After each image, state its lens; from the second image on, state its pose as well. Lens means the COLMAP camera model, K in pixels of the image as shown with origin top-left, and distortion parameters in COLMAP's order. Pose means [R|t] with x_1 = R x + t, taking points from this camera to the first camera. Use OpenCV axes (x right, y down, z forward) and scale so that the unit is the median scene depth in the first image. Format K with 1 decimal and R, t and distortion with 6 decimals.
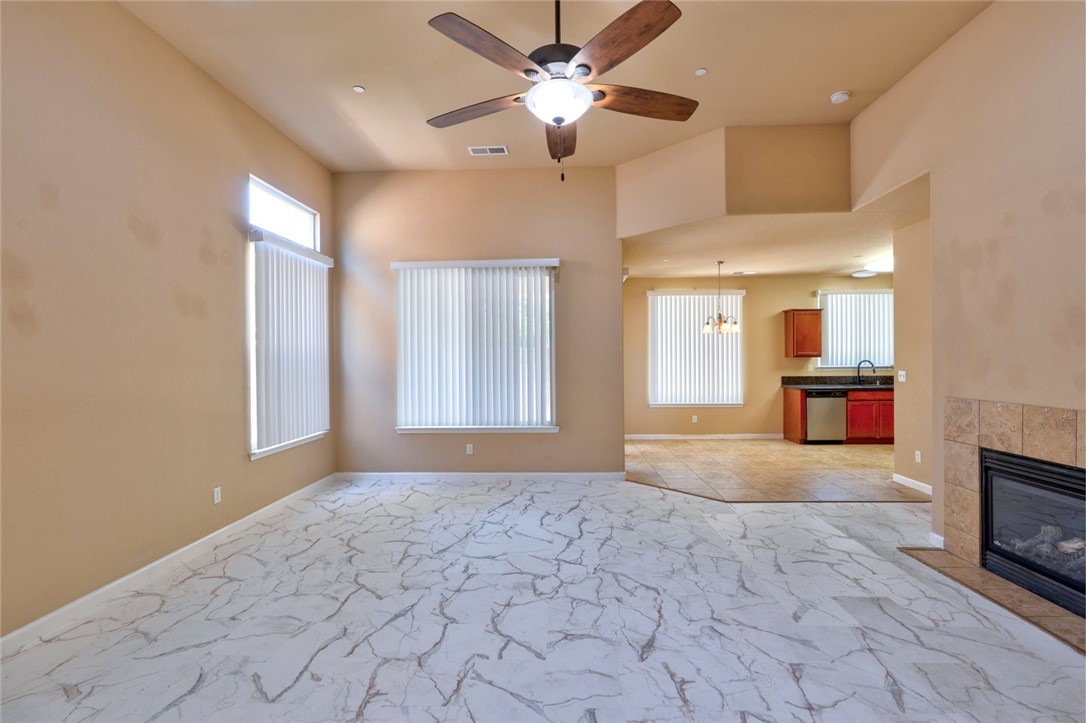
lens RADIAL K [[489.6, 0, 550.9], [0, 489.6, 357.8], [0, 0, 1]] dist [-0.003201, 0.000335]
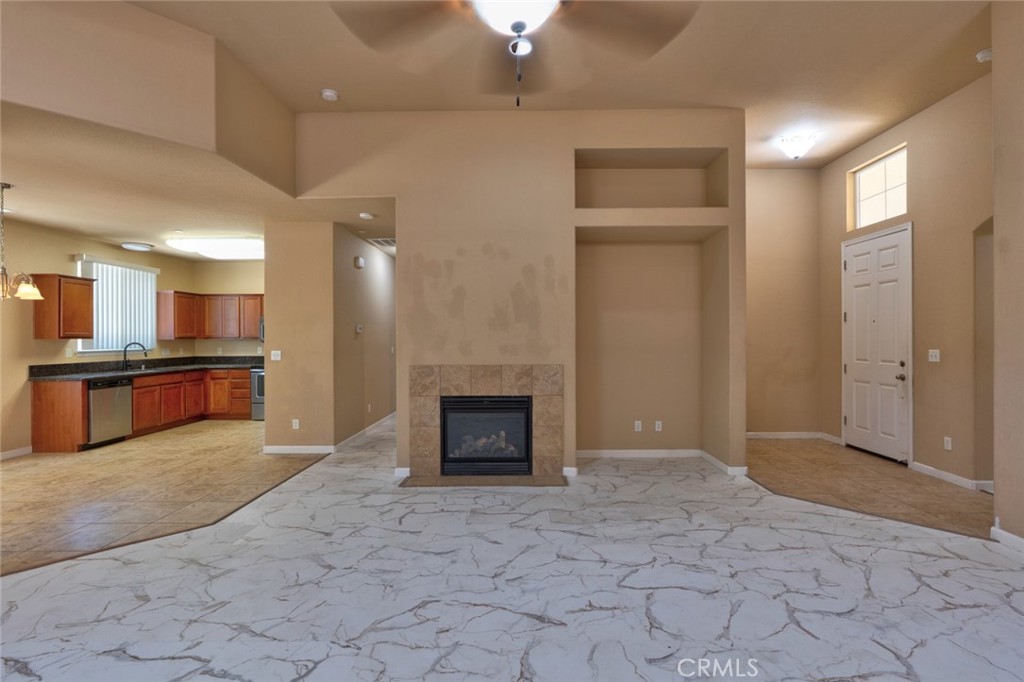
lens RADIAL K [[463.7, 0, 517.0], [0, 463.7, 339.3], [0, 0, 1]] dist [-0.006927, 0.004138]
pose [[-0.021791, 0.005523, 0.999747, -0.492611], [0.003543, 0.999979, -0.005447, 0.013393], [-0.999756, 0.003424, -0.021810, 0.696872]]
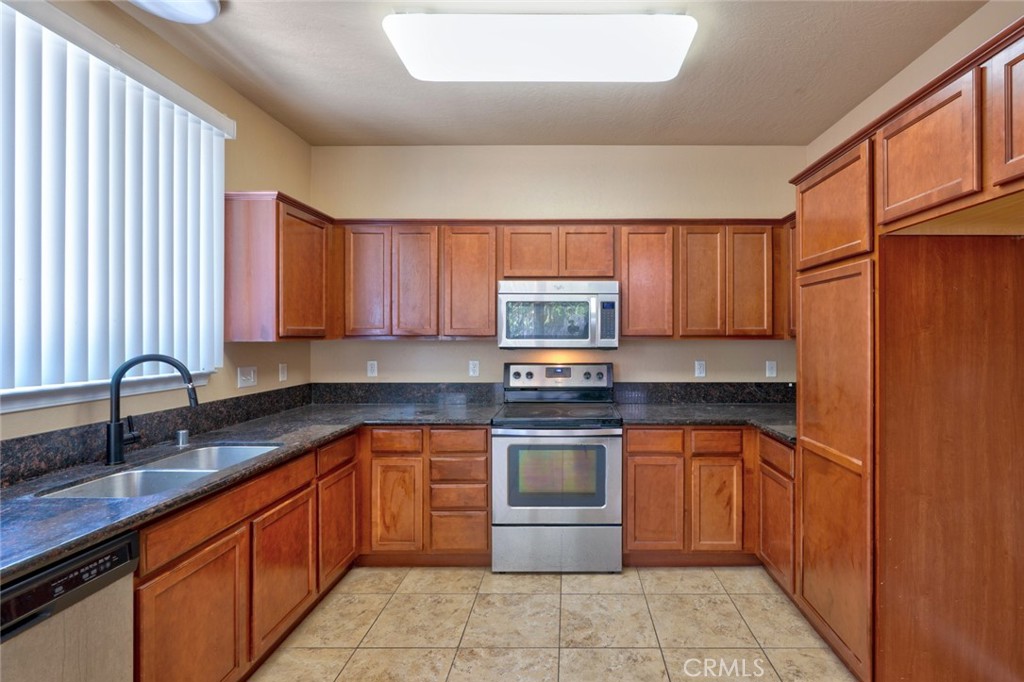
lens RADIAL K [[485.1, 0, 568.6], [0, 485.1, 335.8], [0, 0, 1]] dist [-0.008084, 0.001903]
pose [[-0.033094, 0.006404, 0.999432, 0.882937], [-0.002228, 0.999977, -0.006481, -0.007120], [-0.999450, -0.002441, -0.033079, 1.777145]]
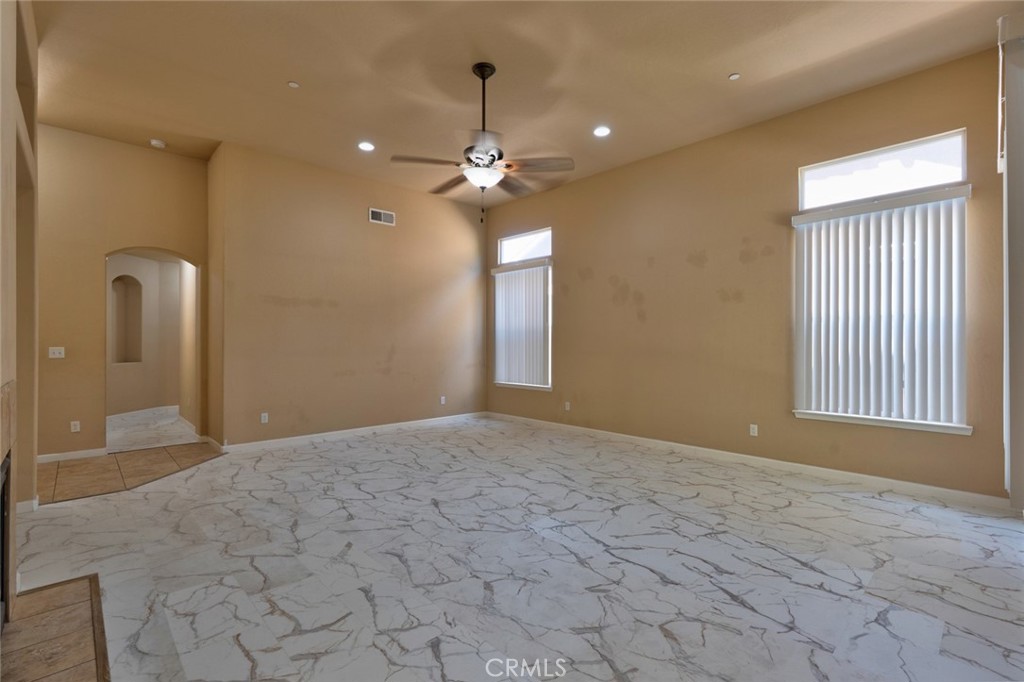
lens RADIAL K [[463.7, 0, 517.0], [0, 463.7, 339.3], [0, 0, 1]] dist [-0.006927, 0.004138]
pose [[-0.700197, 0.004566, -0.713935, 0.731901], [0.006898, 0.999976, -0.000370, 0.024477], [0.713916, -0.005184, -0.700212, 1.497722]]
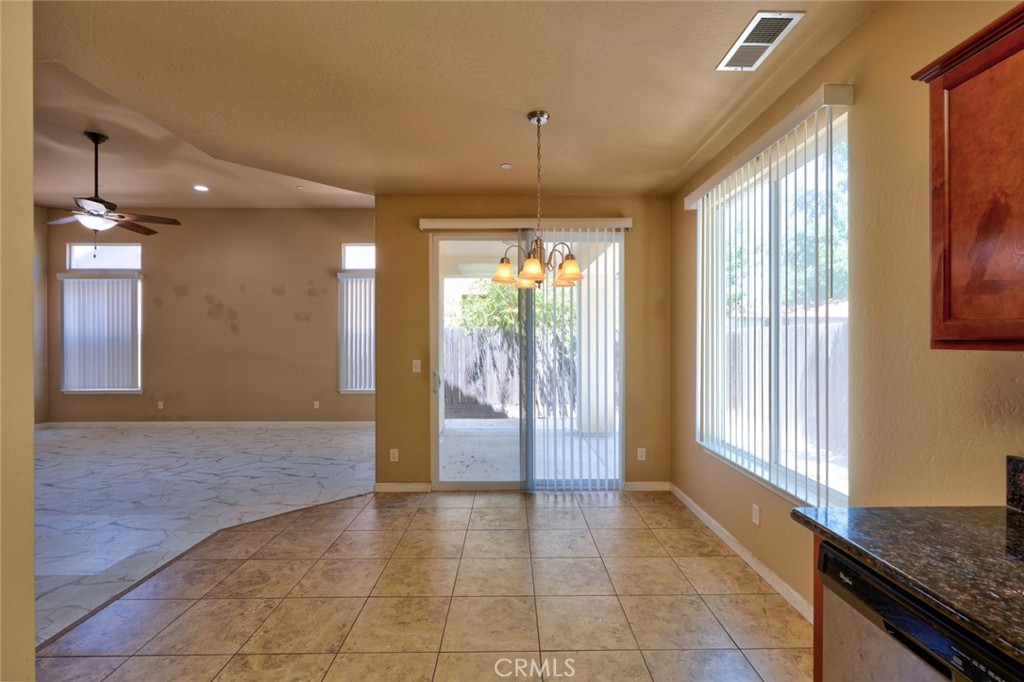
lens RADIAL K [[463.7, 0, 517.0], [0, 463.7, 339.3], [0, 0, 1]] dist [-0.006927, 0.004138]
pose [[0.046588, 0.005537, -0.998899, 1.436285], [0.003940, 0.999976, 0.005727, -0.011855], [0.998906, -0.004203, 0.046565, 1.861360]]
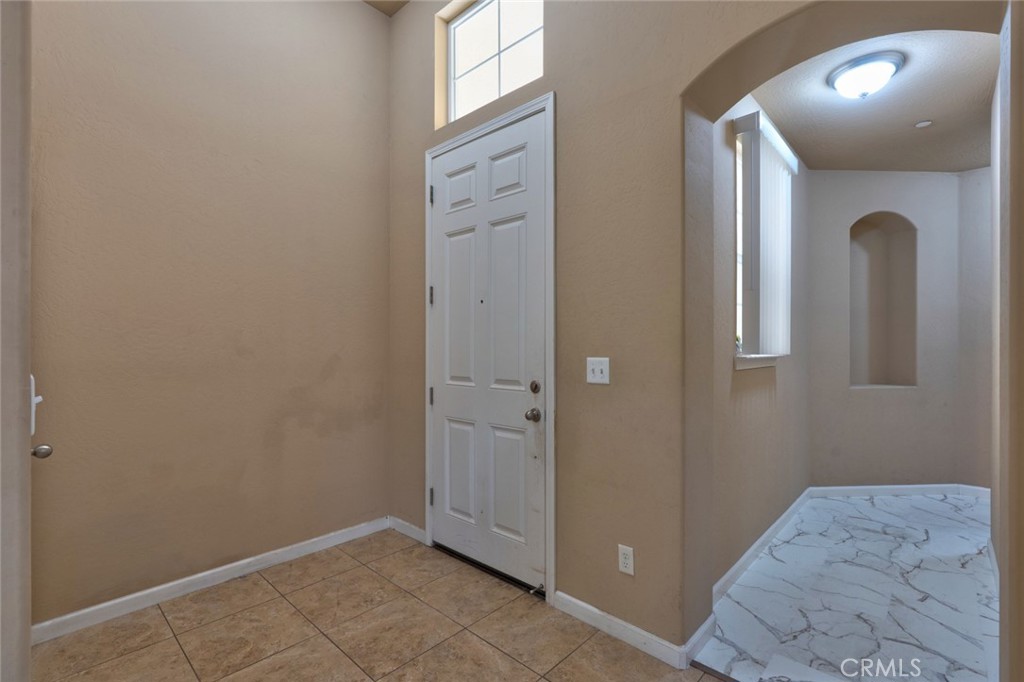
lens RADIAL K [[463.1, 0, 513.4], [0, 463.1, 346.2], [0, 0, 1]] dist [-0.003219, 0.000191]
pose [[-0.755815, 0.005971, 0.654757, 0.409046], [0.005947, 0.999980, -0.002254, 0.024467], [-0.654758, 0.002190, -0.755836, 0.070901]]
